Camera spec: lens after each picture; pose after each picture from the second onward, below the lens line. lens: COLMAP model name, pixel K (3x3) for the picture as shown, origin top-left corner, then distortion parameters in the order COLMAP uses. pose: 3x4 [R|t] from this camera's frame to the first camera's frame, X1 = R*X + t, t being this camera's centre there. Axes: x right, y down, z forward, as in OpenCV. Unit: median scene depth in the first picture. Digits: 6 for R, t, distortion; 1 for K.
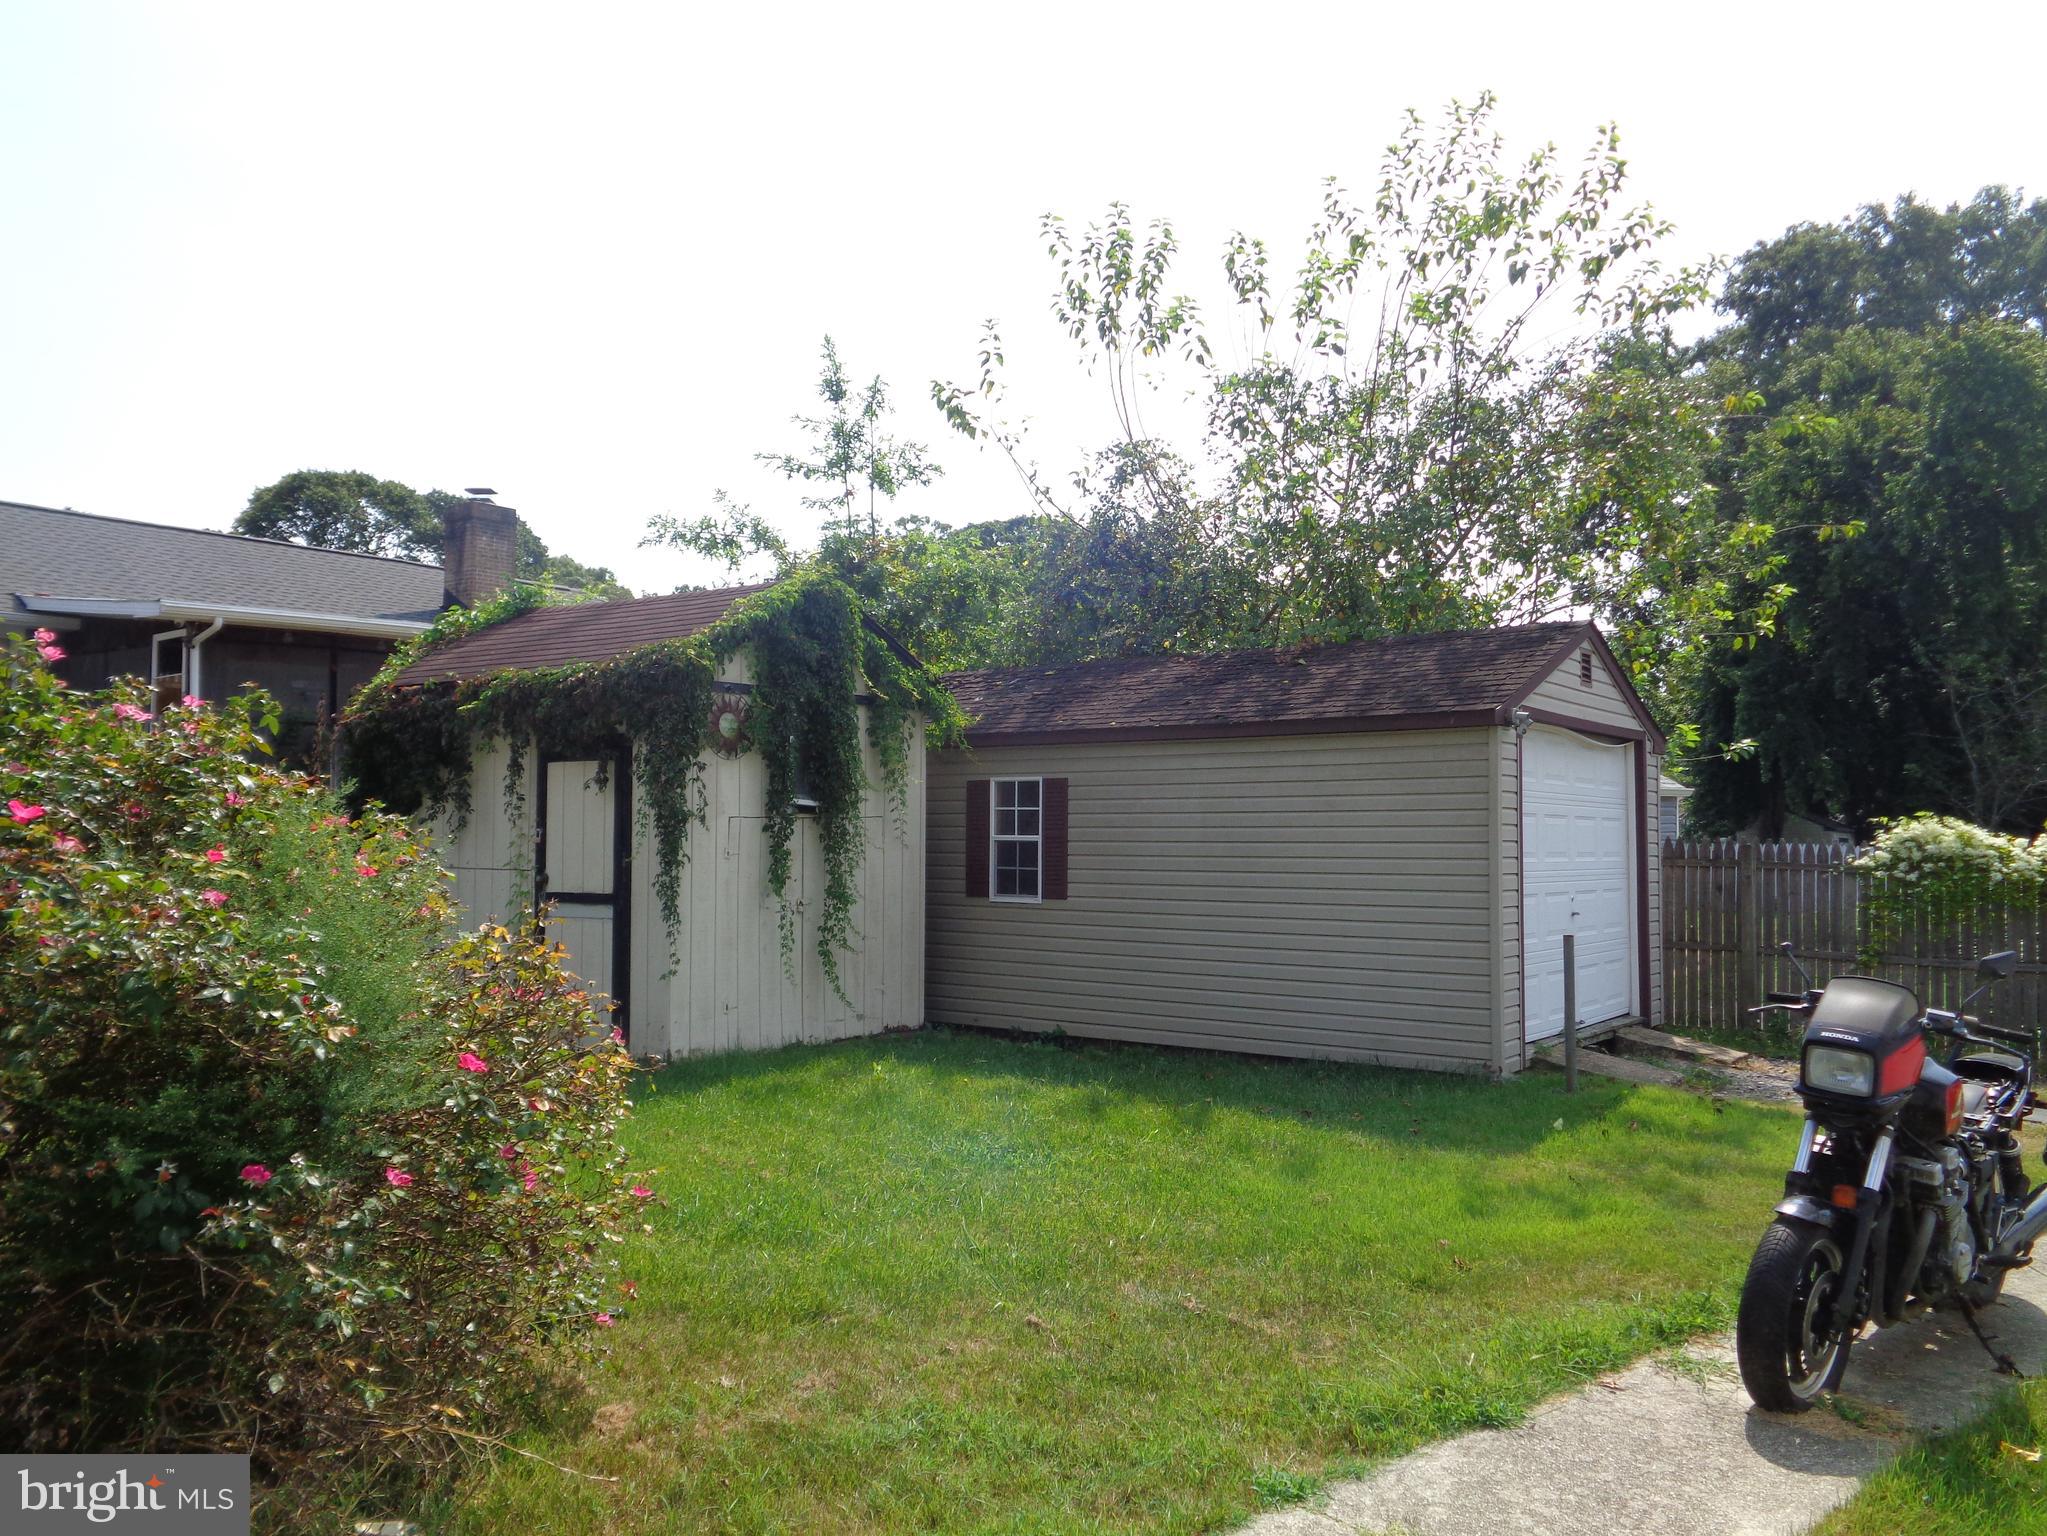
lens RADIAL K [[1511.9, 0, 1023.5], [0, 1511.9, 768.0], [0, 0, 1]] dist [0.031461, 0.007899]
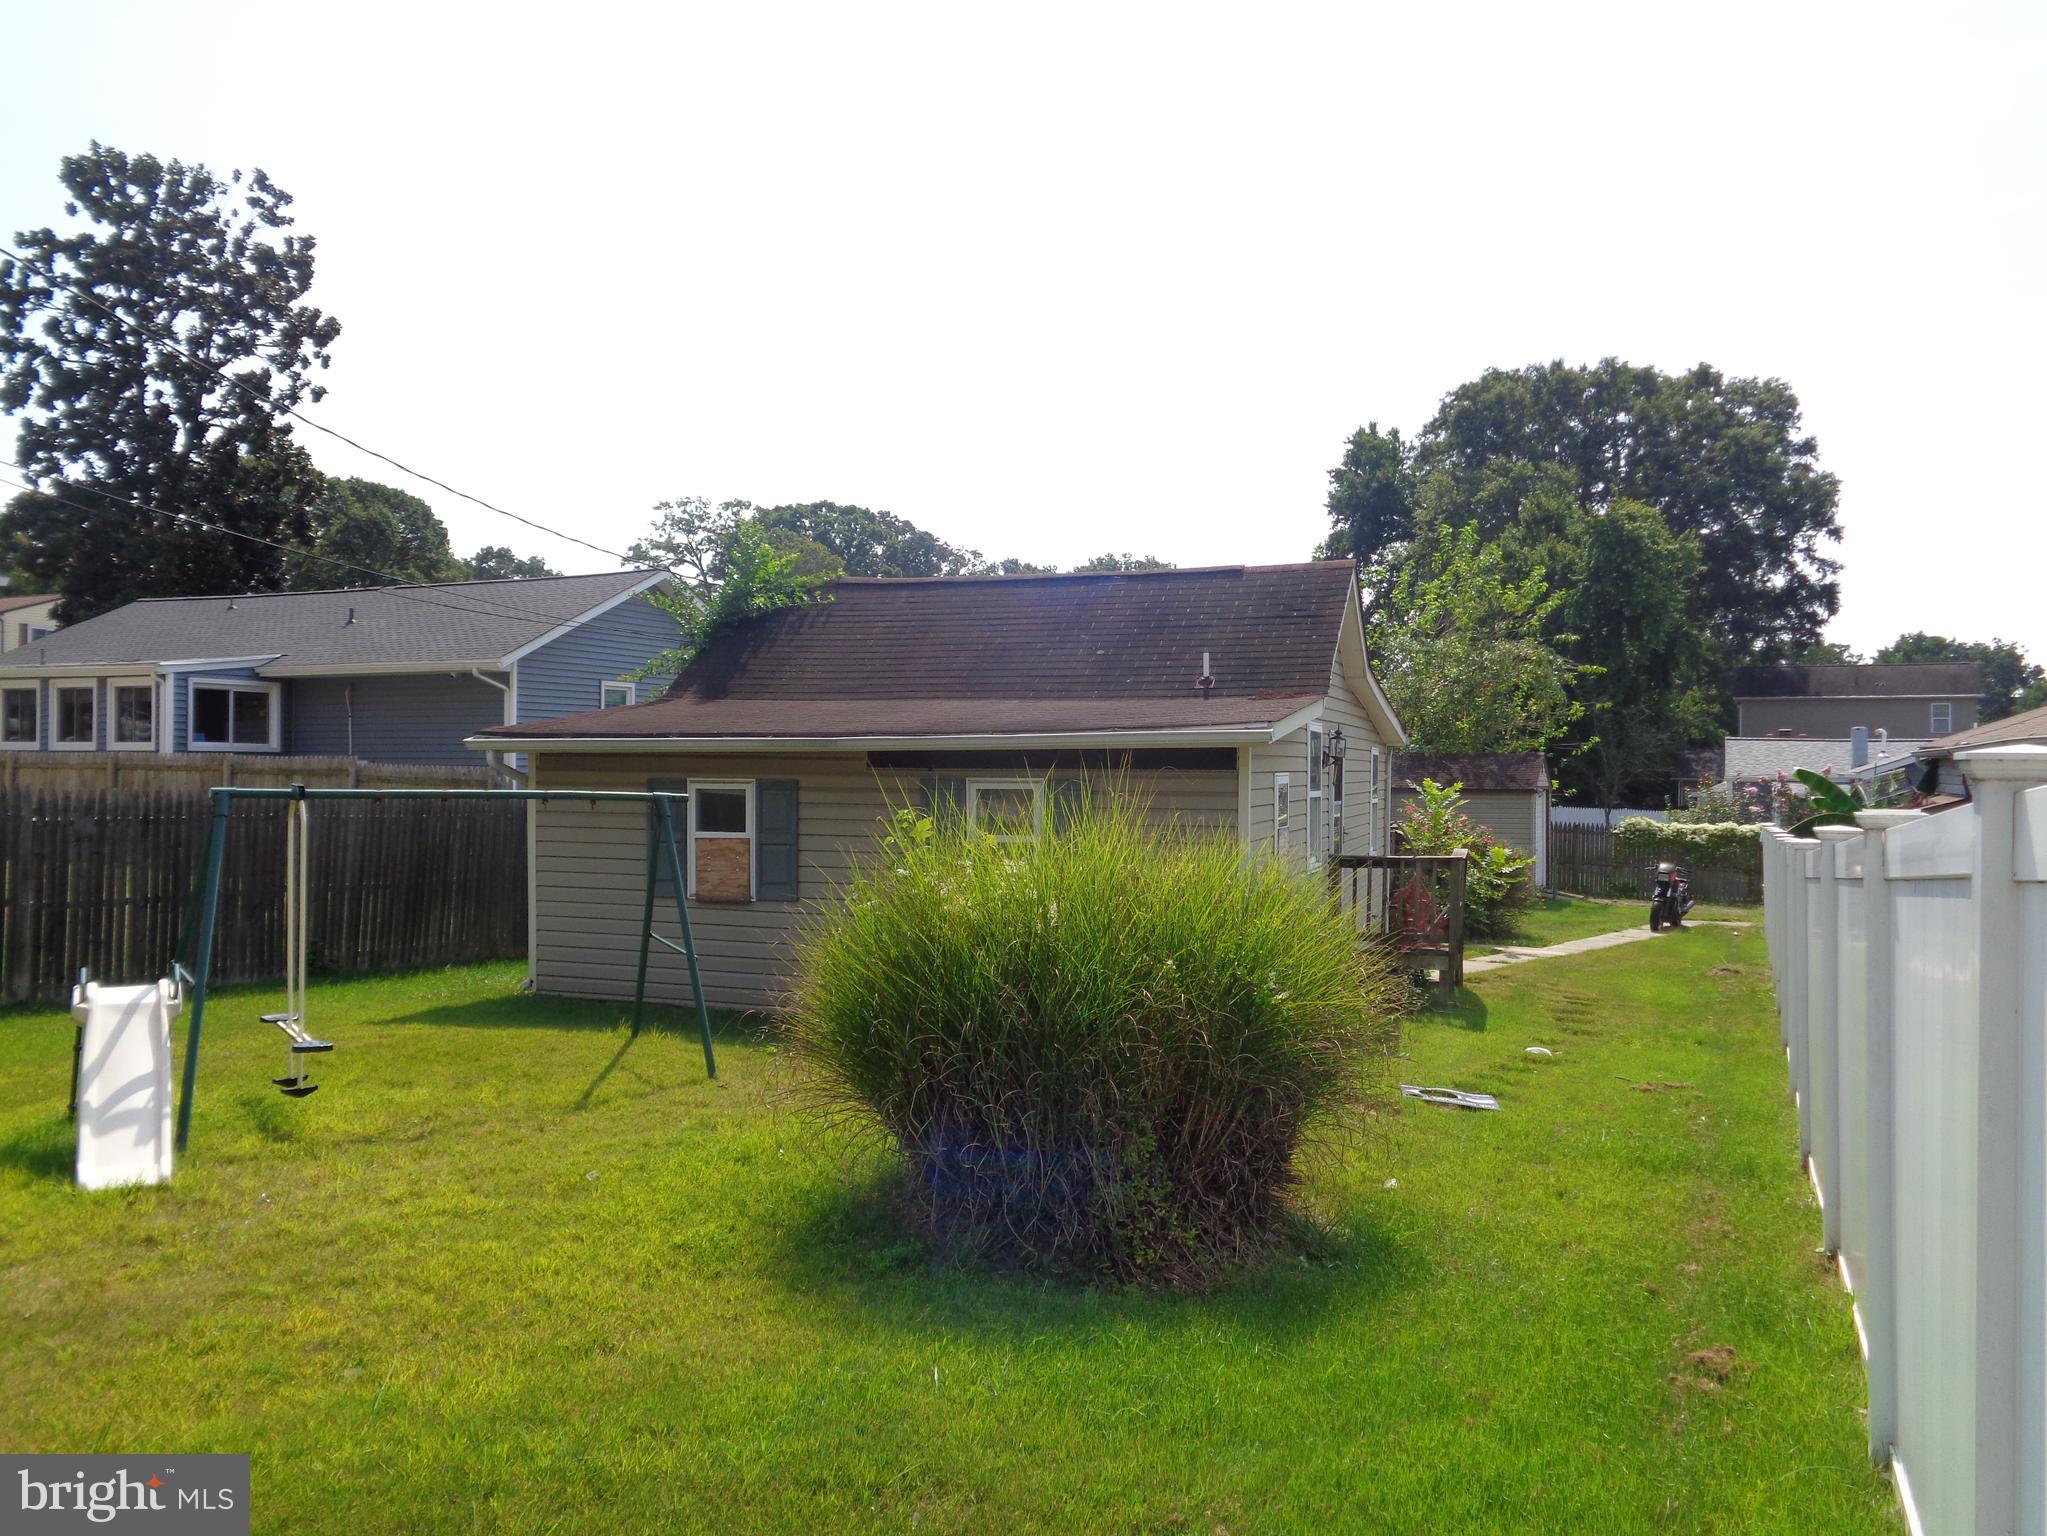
lens RADIAL K [[1511.9, 0, 1023.5], [0, 1511.9, 768.0], [0, 0, 1]] dist [0.031461, 0.007899]
pose [[0.974942, 0.000243, 0.222459, -0.394078], [-0.009479, 0.999137, 0.040451, -0.054373], [-0.222257, -0.041546, 0.974103, -0.514234]]
